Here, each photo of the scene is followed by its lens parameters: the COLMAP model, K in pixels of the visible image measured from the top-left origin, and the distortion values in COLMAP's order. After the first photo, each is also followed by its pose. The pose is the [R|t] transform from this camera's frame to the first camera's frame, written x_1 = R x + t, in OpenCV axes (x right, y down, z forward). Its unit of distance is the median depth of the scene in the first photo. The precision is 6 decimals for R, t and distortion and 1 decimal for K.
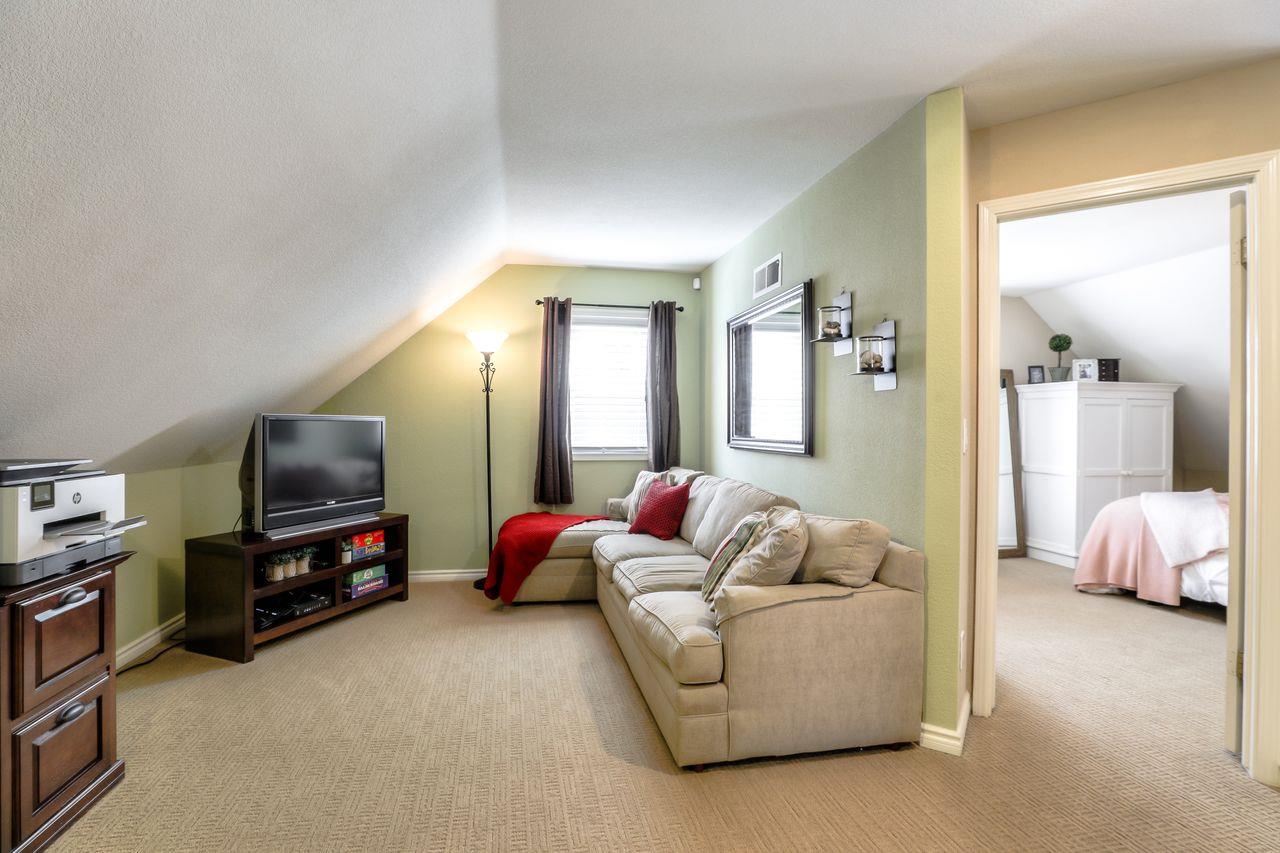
lens RADIAL K [[611.7, 0, 637.2], [0, 611.7, 422.0], [0, 0, 1]] dist [-0.042199, 0.017225]
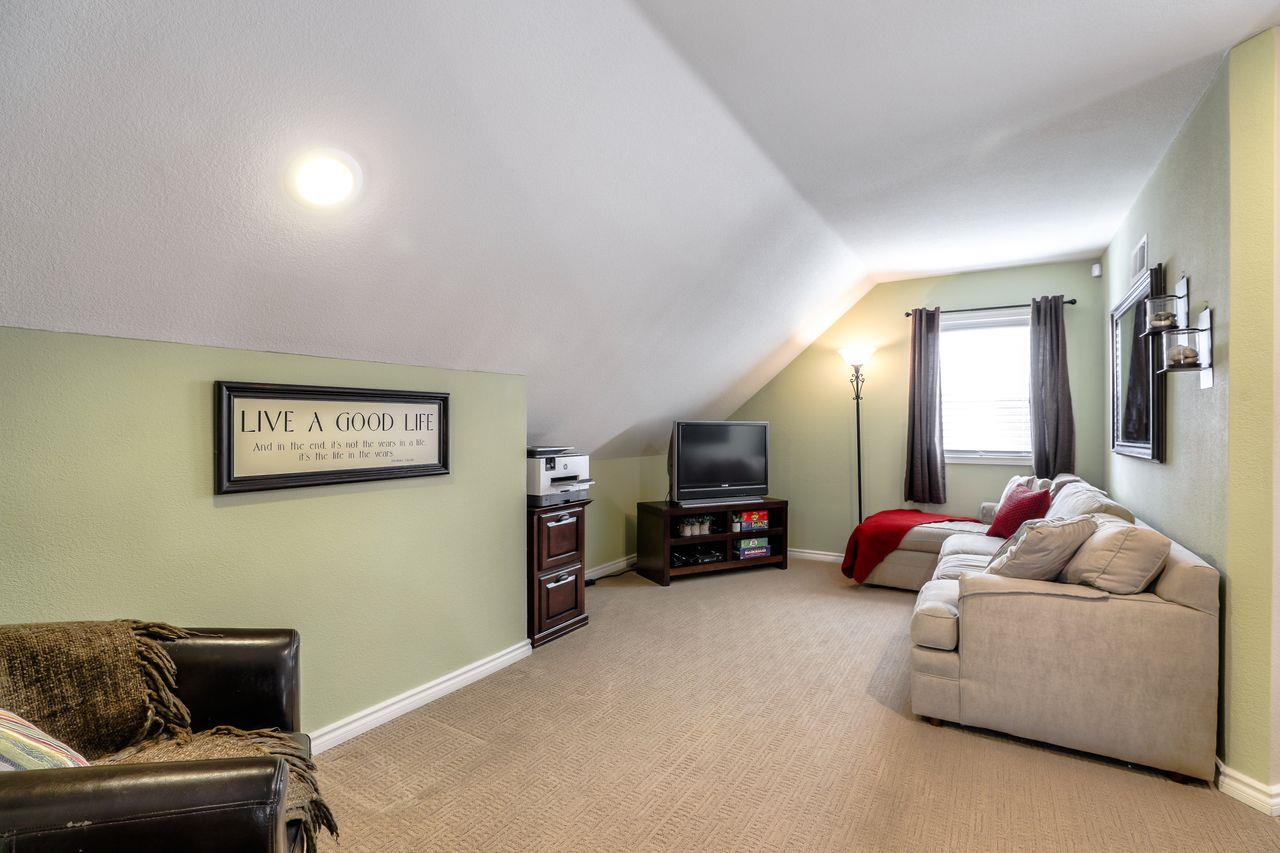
lens RADIAL K [[582.0, 0, 640.0], [0, 582.0, 426.5], [0, 0, 1]] dist [-0.004586, 0.000120]
pose [[0.750923, -0.003623, -0.660380, 0.239590], [0.003922, 0.999992, -0.001027, 0.000814], [0.660378, -0.001818, 0.750931, -0.123056]]
